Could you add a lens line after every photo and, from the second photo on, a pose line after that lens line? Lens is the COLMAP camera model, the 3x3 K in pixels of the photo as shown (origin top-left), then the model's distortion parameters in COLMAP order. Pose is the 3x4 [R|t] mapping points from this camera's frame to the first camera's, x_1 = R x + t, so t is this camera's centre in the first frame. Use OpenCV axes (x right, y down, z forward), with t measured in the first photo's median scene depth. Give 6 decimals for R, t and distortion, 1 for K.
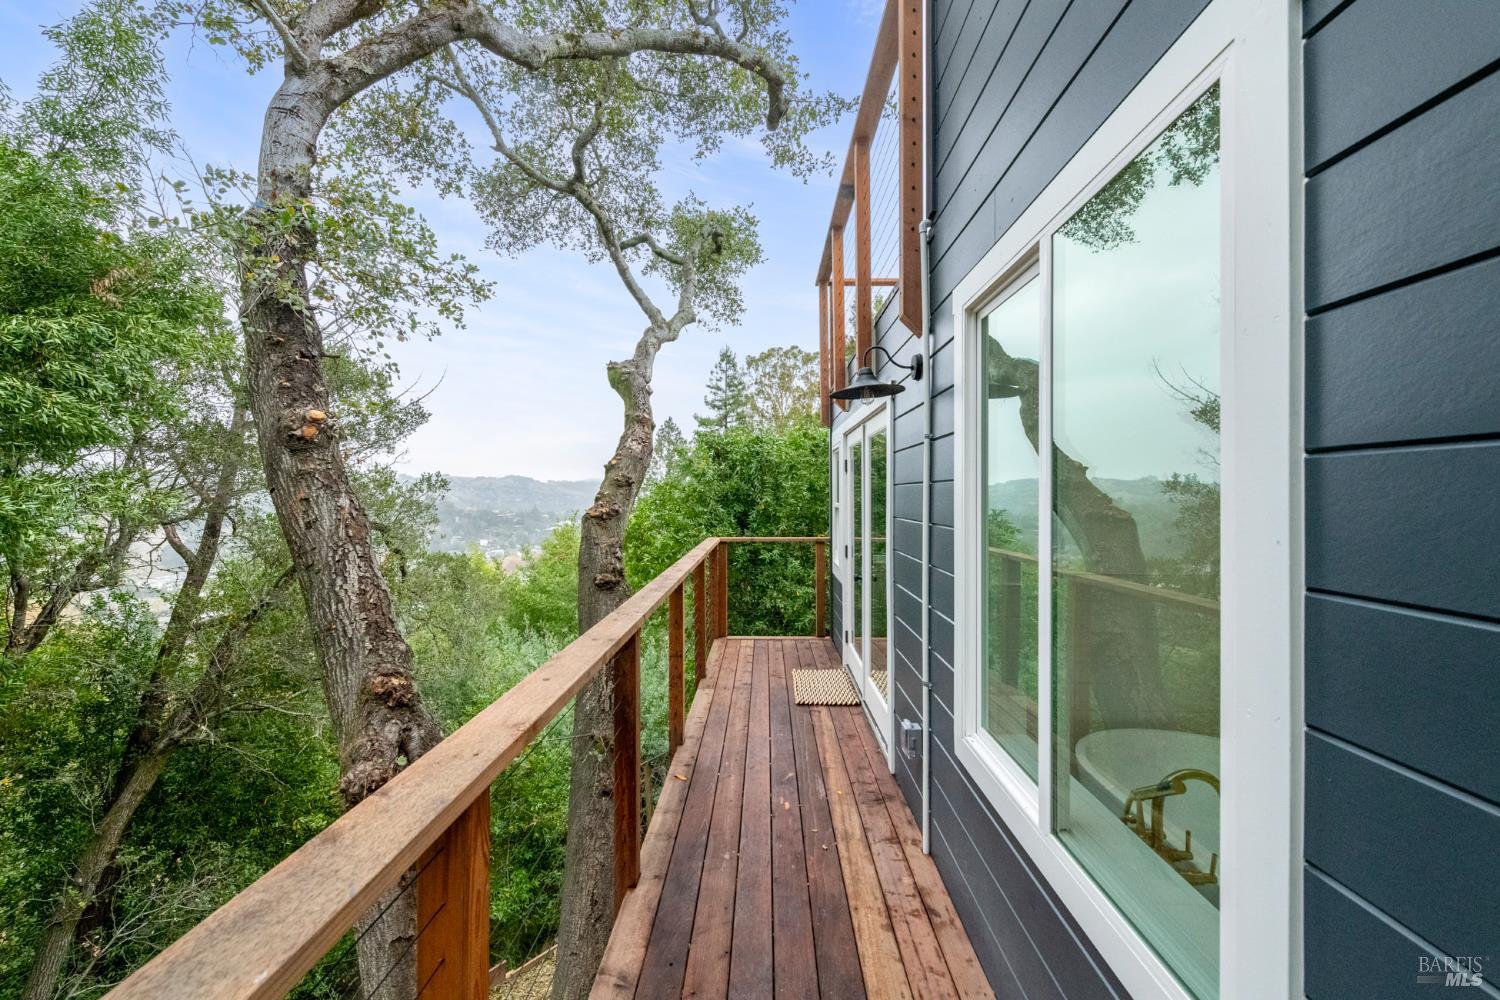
lens RADIAL K [[576.2, 0, 745.3], [0, 576.2, 505.2], [0, 0, 1]] dist [0.009444, -0.000284]
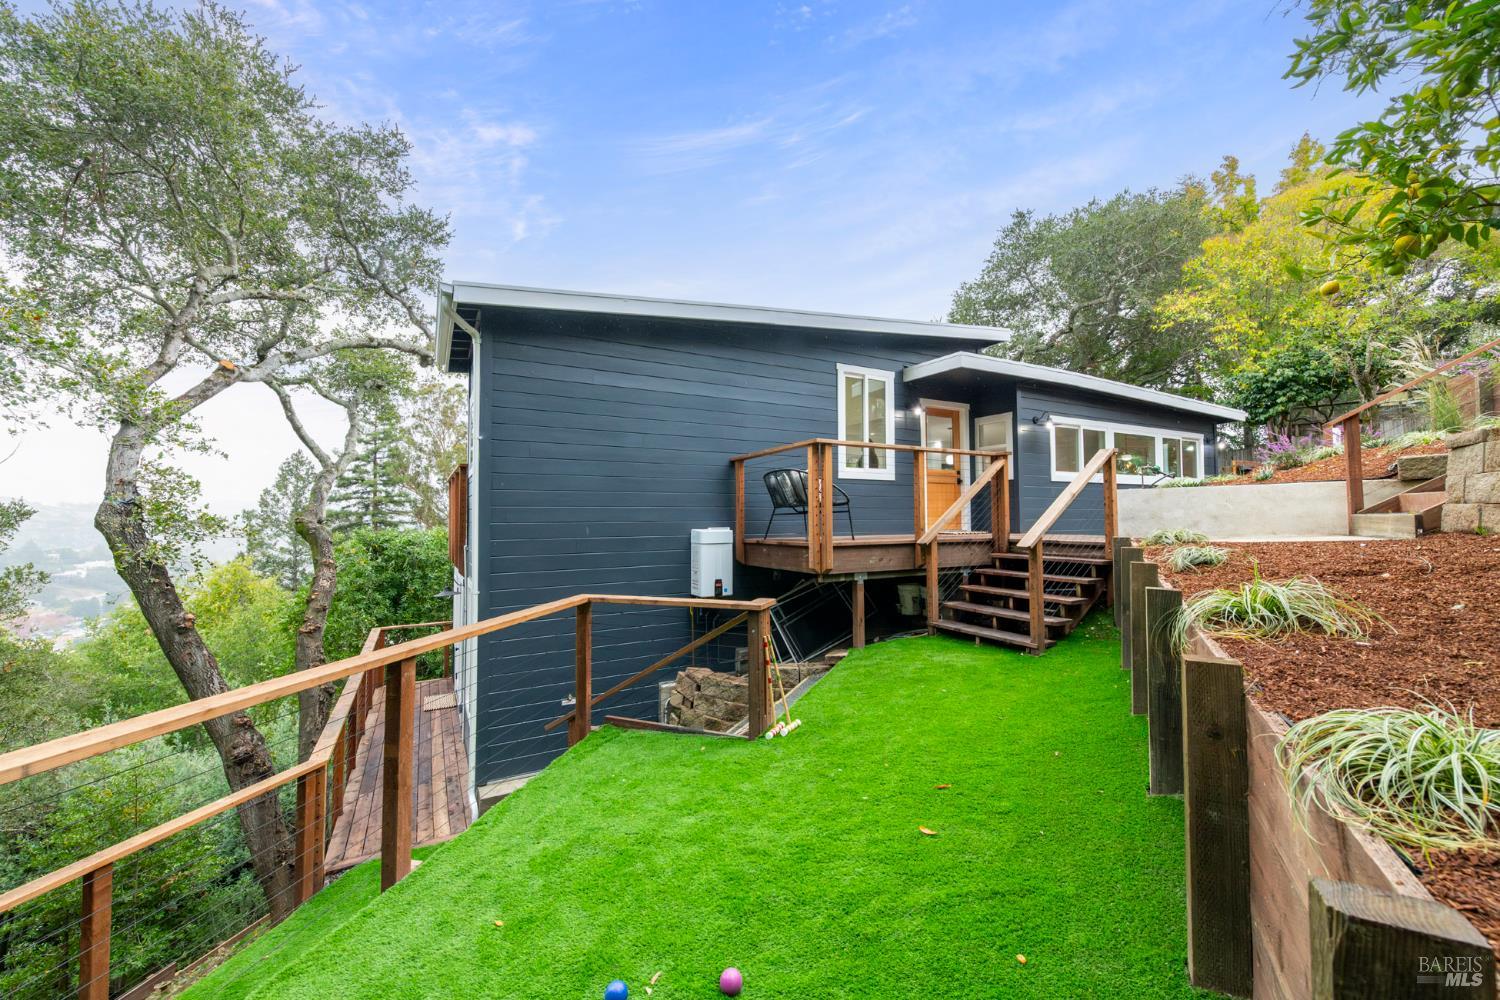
lens RADIAL K [[576.2, 0, 754.6], [0, 576.2, 494.8], [0, 0, 1]] dist [0.009444, -0.000284]
pose [[0.850700, 0.021546, 0.525209, -0.006263], [0.008179, 0.998496, -0.054210, -0.145525], [-0.525587, 0.050412, 0.849245, -0.660502]]
